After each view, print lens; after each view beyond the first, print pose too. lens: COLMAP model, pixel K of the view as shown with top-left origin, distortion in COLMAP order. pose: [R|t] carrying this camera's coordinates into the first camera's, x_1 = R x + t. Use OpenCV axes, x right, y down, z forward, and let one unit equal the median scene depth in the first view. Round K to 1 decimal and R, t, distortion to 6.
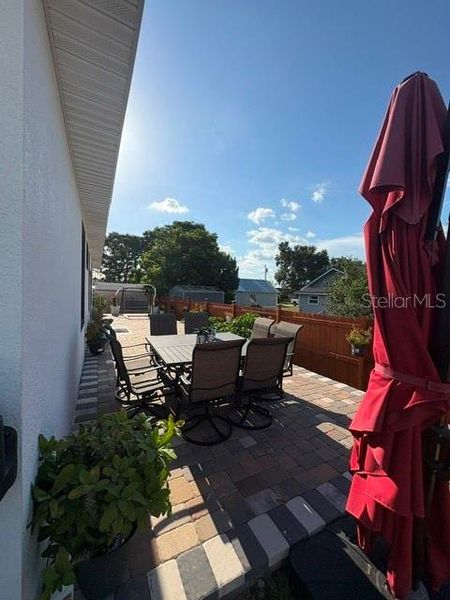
lens RADIAL K [[240.3, 0, 227.3], [0, 240.3, 300.2], [0, 0, 1]] dist [0.002301, 0.000617]
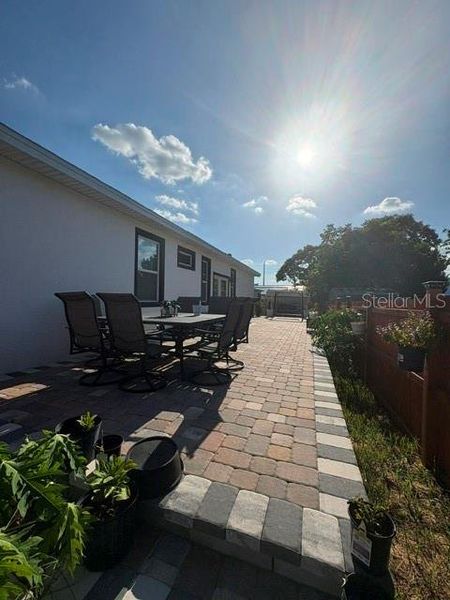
lens RADIAL K [[240.3, 0, 227.1], [0, 240.3, 300.9], [0, 0, 1]] dist [0.002301, 0.000617]
pose [[0.673367, -0.018279, -0.739083, 0.893766], [-0.021338, 0.998797, -0.044143, 0.158105], [0.739001, 0.045495, 0.672167, 0.494894]]
